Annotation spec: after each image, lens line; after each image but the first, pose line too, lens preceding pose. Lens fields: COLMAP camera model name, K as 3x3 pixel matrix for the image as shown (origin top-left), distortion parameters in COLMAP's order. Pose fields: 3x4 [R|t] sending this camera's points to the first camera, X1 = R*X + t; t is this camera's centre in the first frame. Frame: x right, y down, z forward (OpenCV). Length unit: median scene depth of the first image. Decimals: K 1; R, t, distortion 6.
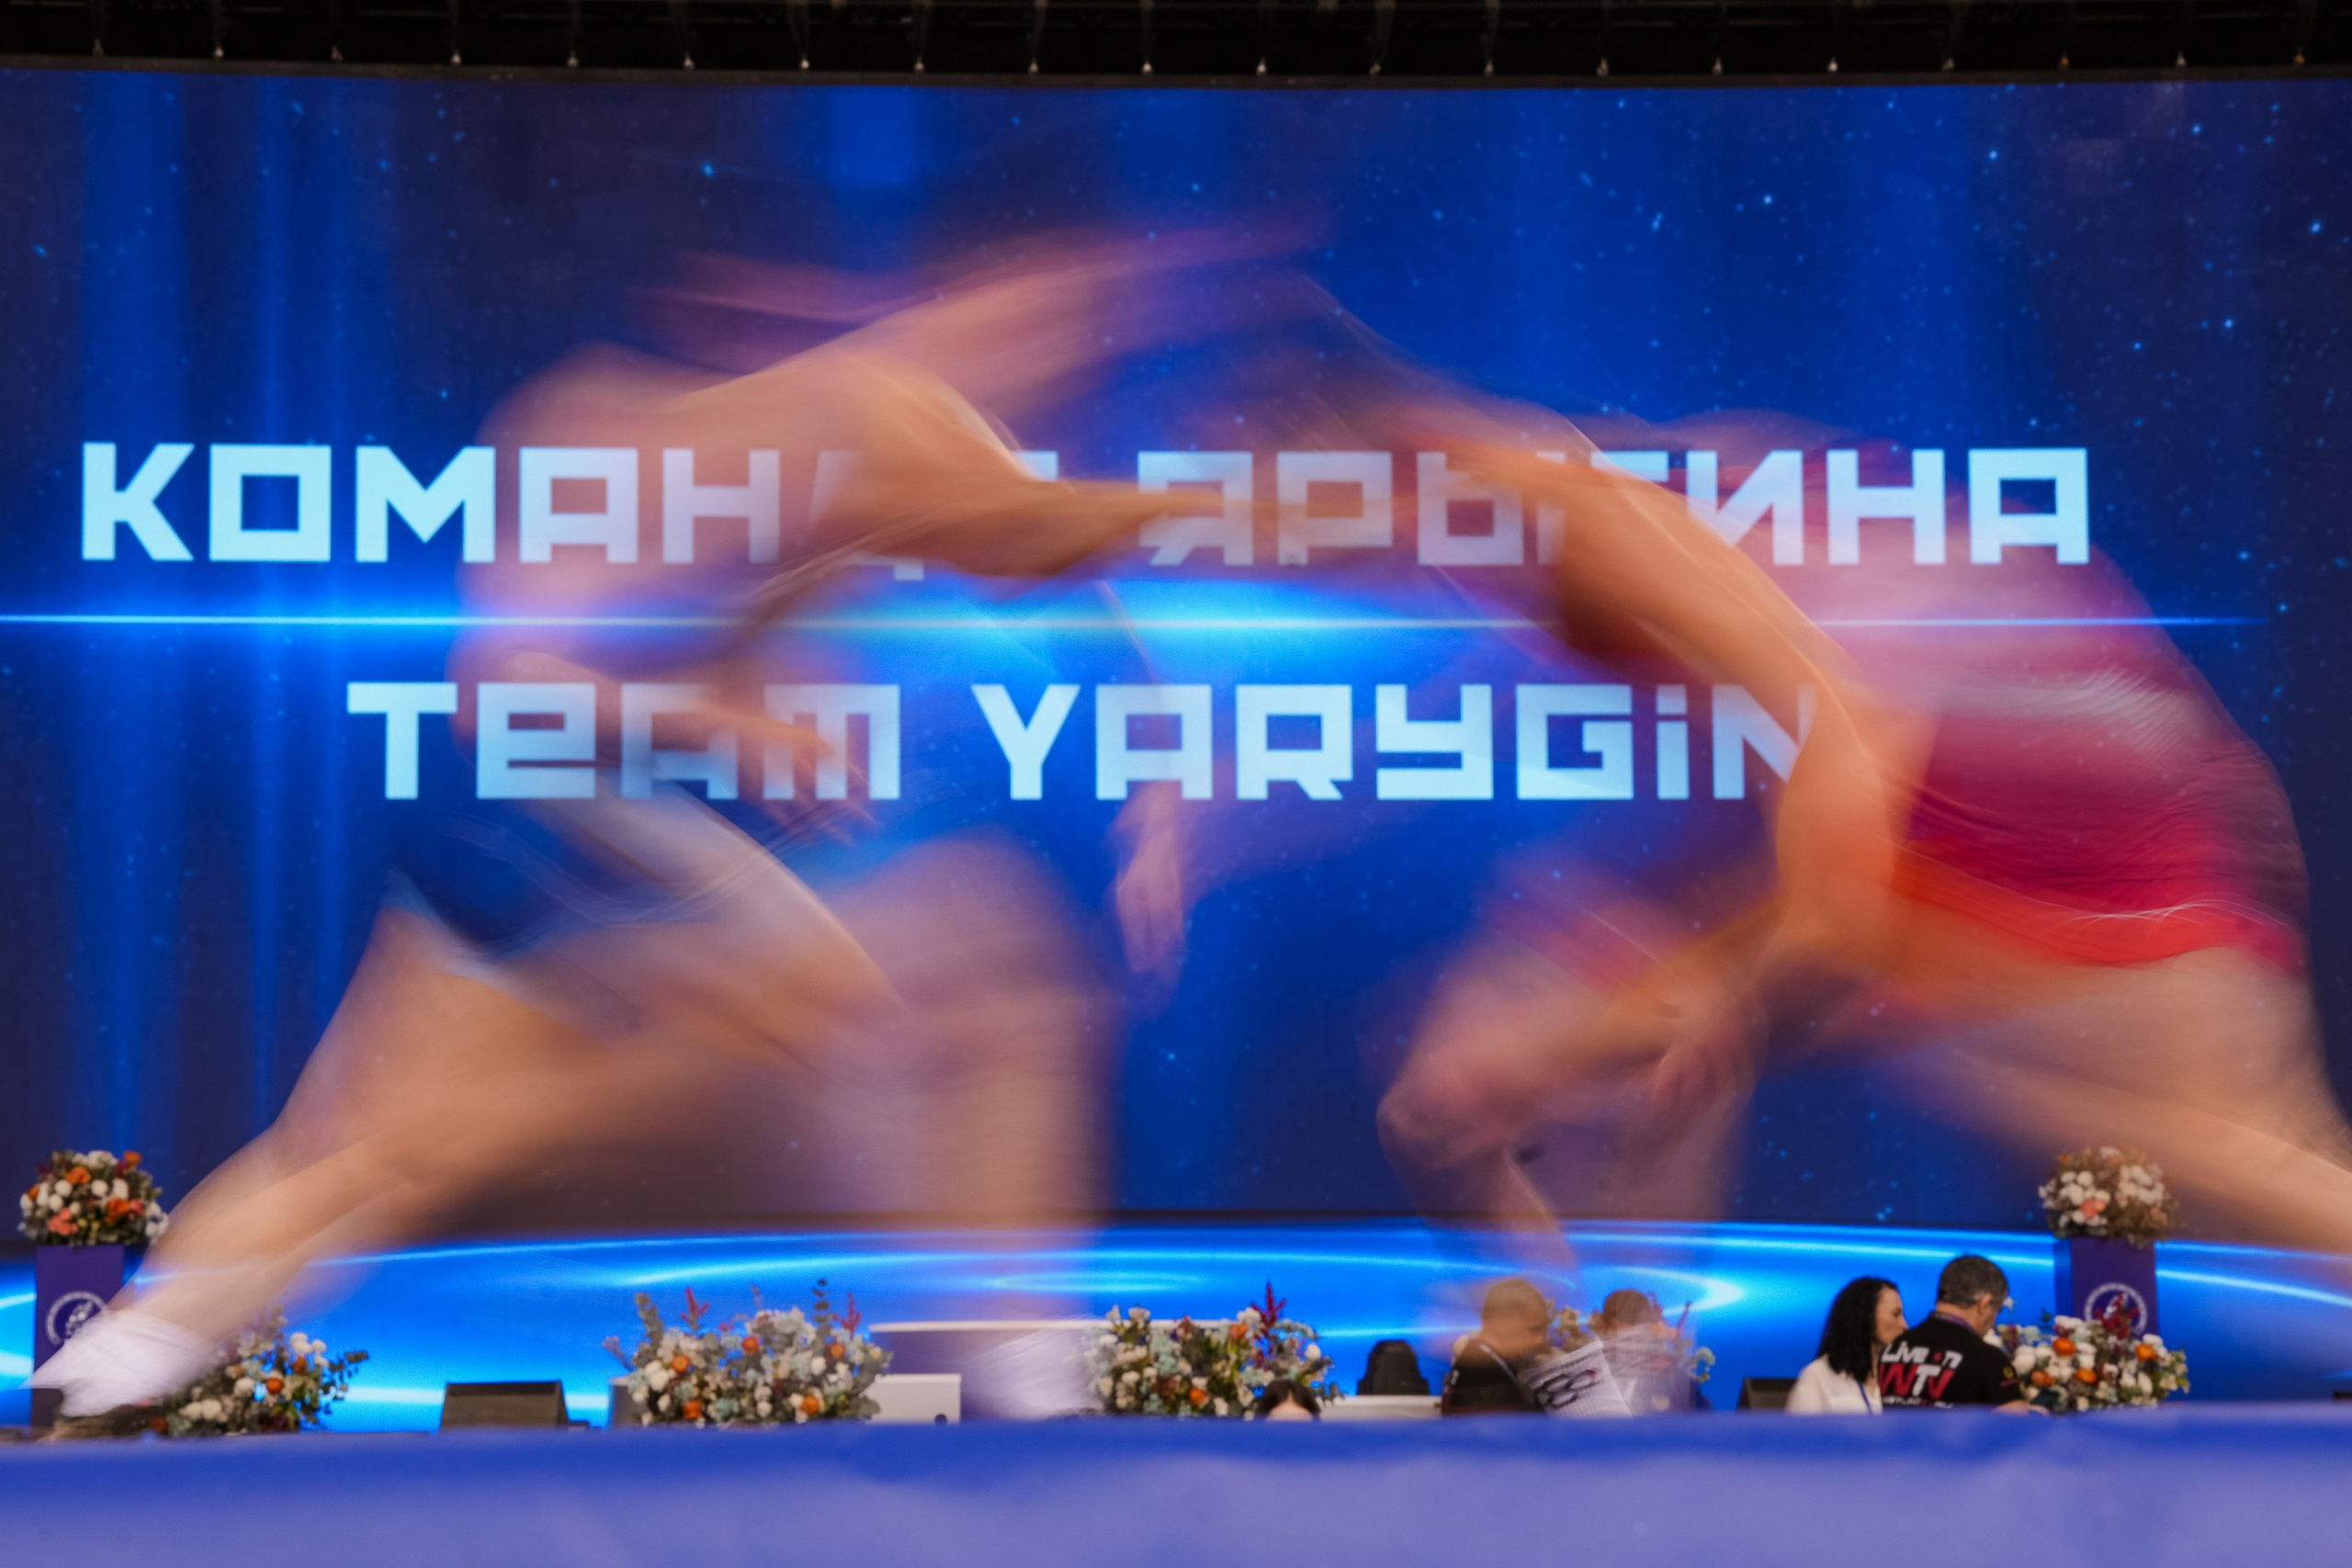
lens RADIAL K [[5842.3, 0, 1142.6], [0, 5842.3, 789.6], [0, 0, 1]] dist [0.508669, 0.000000]
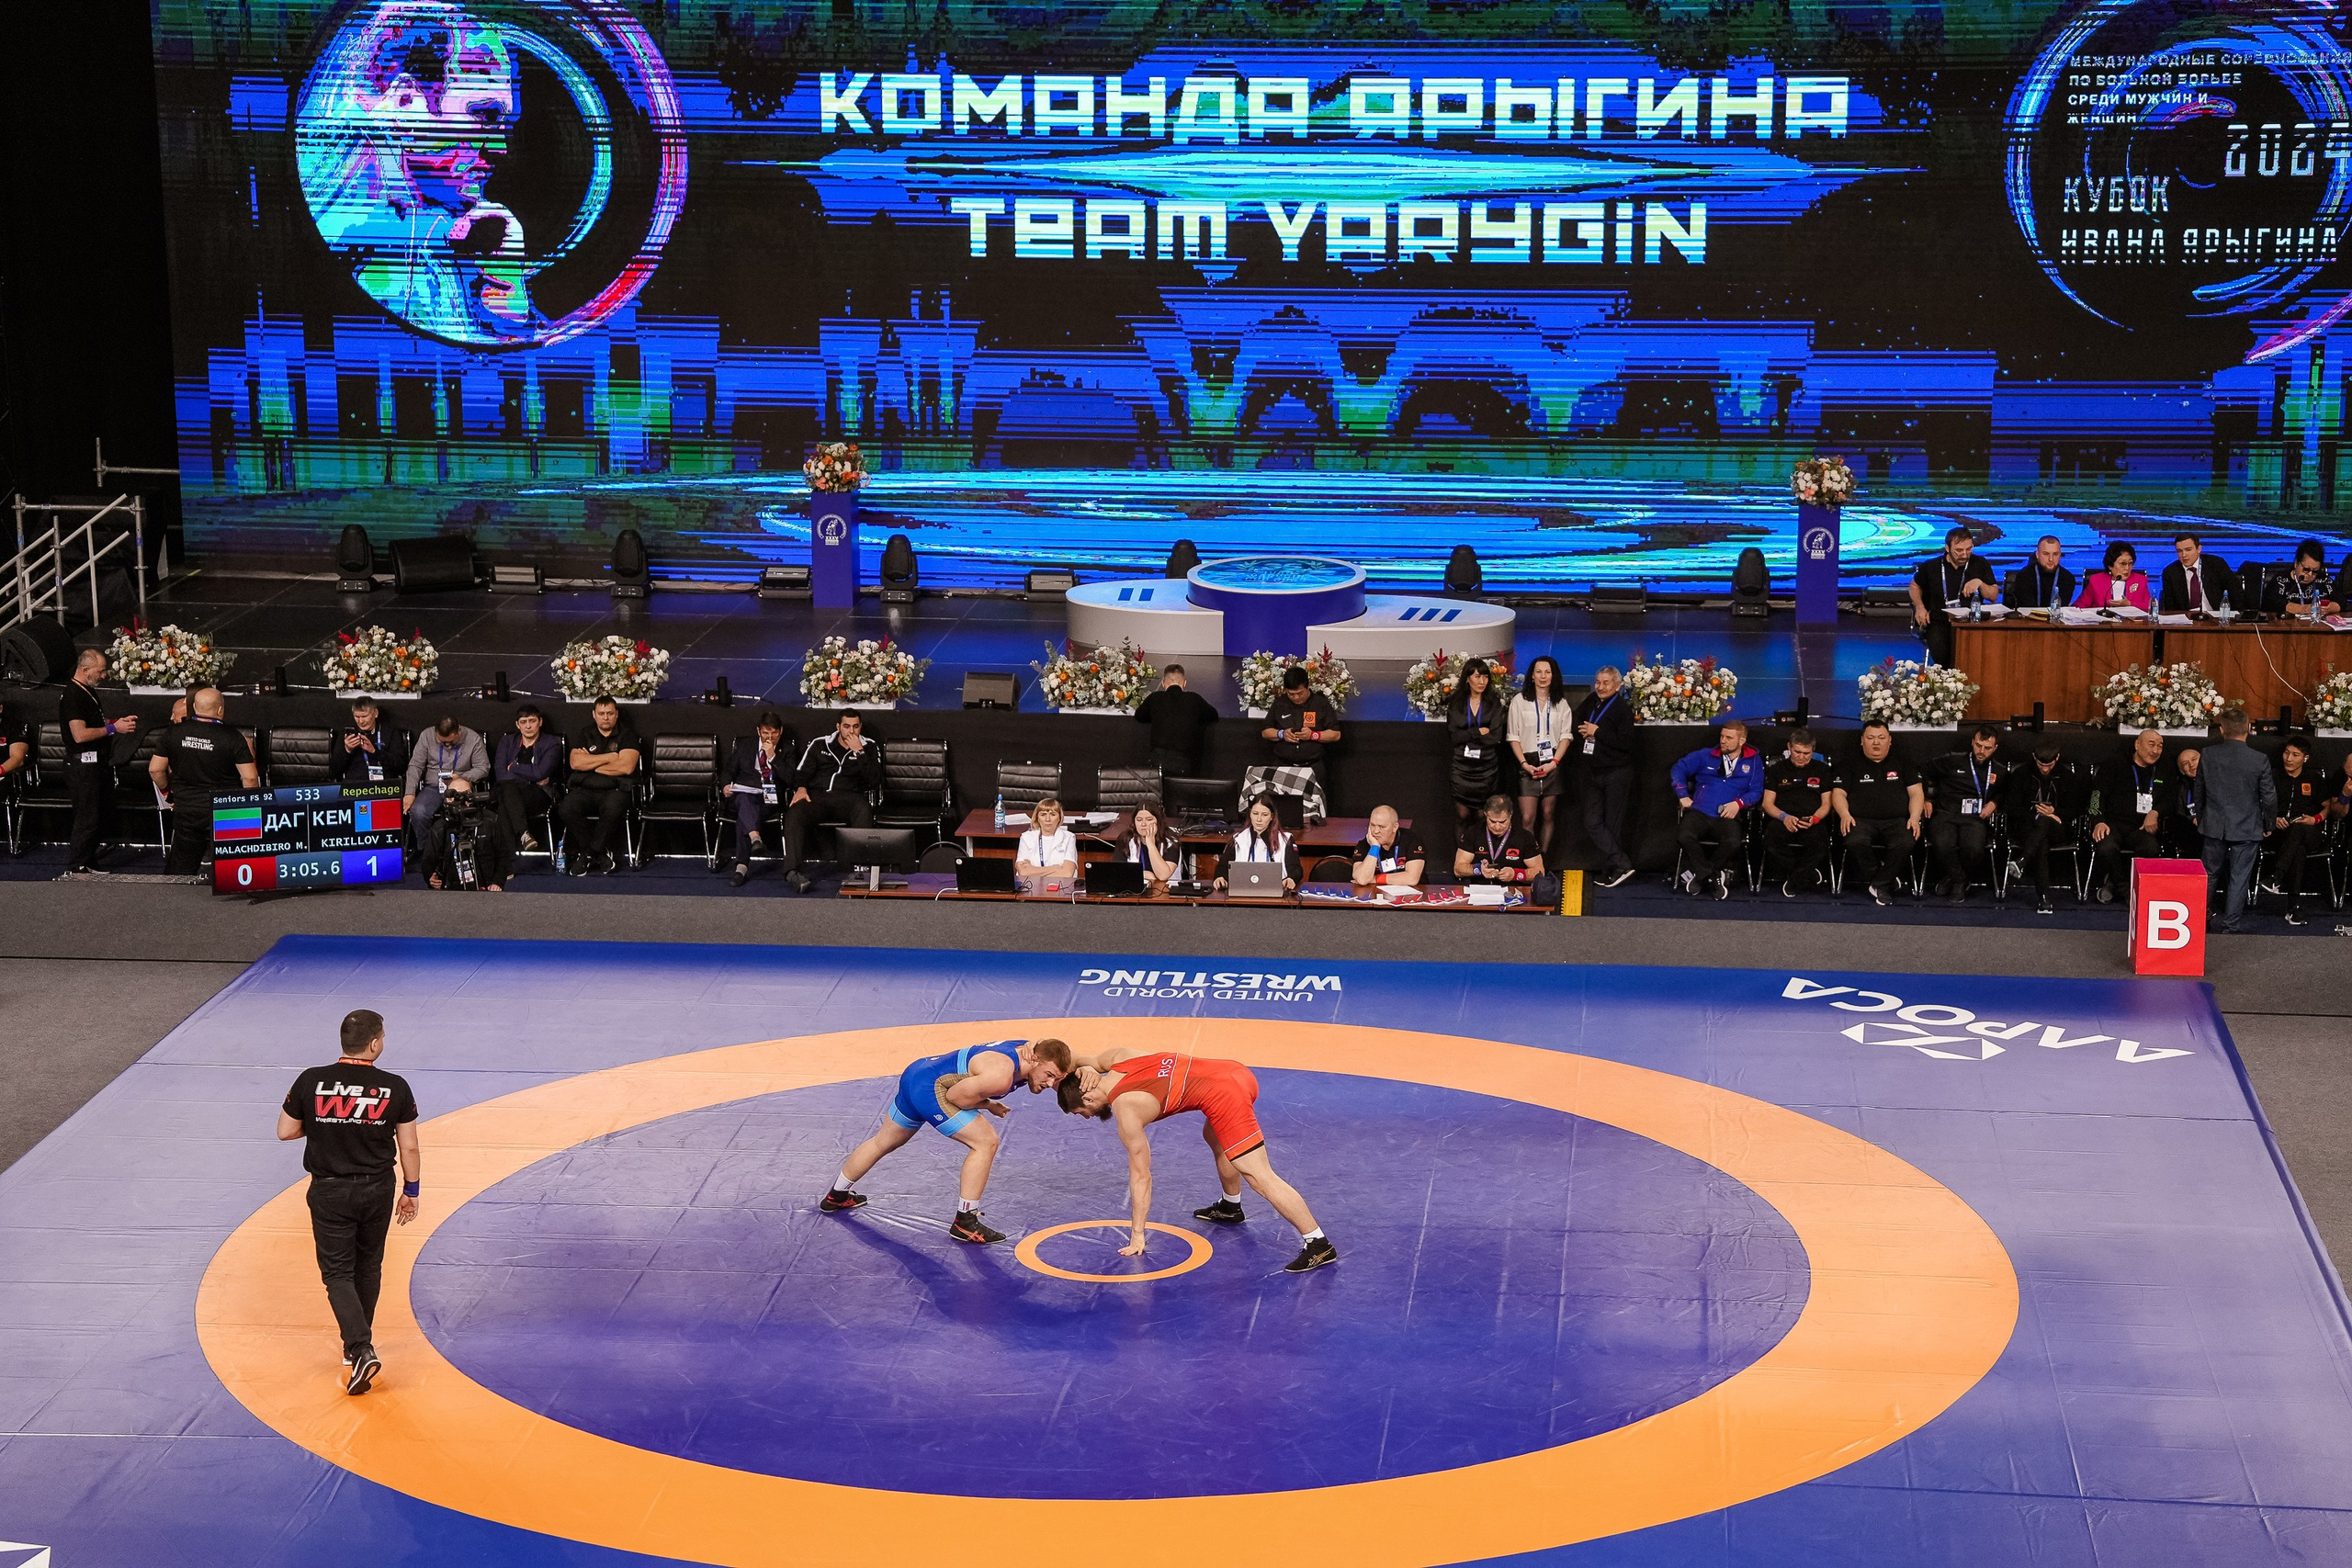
lens RADIAL K [[4517.8, 0, 1166.5], [0, 4517.8, 789.5], [0, 0, 1]] dist [0.315618, 0.000000]
pose [[0.990357, 0.032263, -0.134733, 0.149406], [0.012624, 0.947444, 0.319671, -0.316834], [0.137966, -0.318290, 0.937900, -0.488212]]
